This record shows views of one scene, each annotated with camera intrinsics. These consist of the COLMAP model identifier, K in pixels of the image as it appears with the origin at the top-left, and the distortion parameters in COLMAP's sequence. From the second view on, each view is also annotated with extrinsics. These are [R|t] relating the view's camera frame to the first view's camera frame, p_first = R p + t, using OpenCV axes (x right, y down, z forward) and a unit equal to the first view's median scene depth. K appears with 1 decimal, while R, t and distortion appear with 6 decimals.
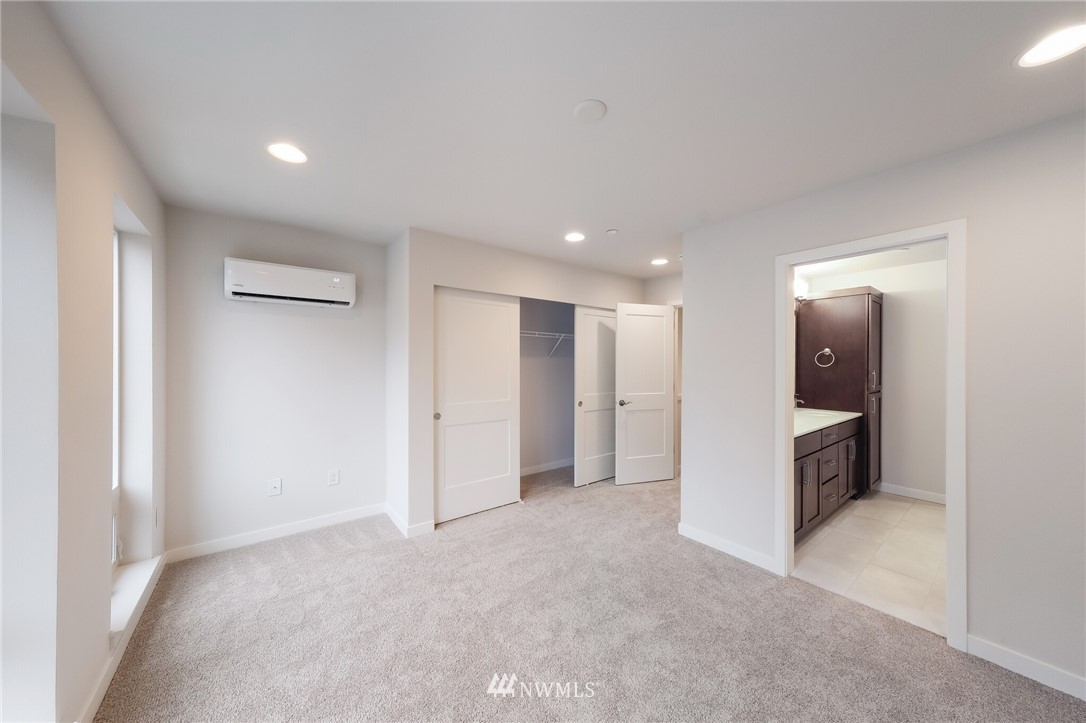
lens RADIAL K [[370.7, 0, 539.1], [0, 370.7, 366.1], [0, 0, 1]] dist [0.007433, 0.000055]
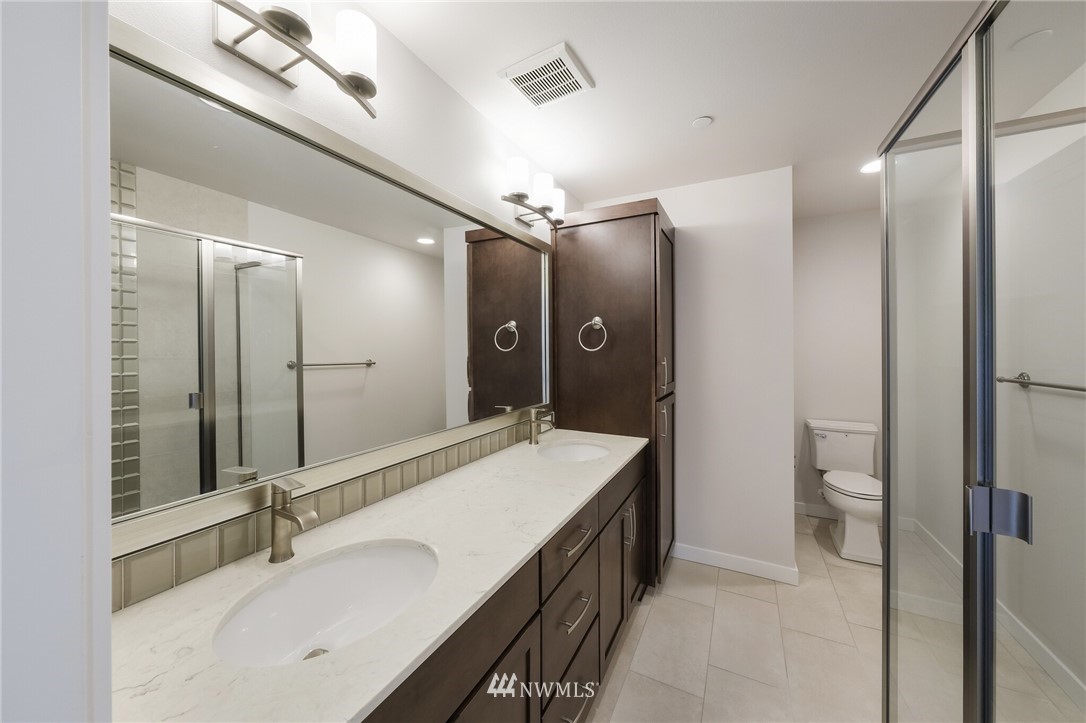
lens RADIAL K [[370.7, 0, 548.7], [0, 370.7, 352.2], [0, 0, 1]] dist [0.007433, 0.000055]
pose [[0.909160, -0.008339, 0.416364, 0.500543], [0.007922, 0.999965, 0.002728, 0.001499], [-0.416372, 0.000818, 0.909194, 0.558043]]
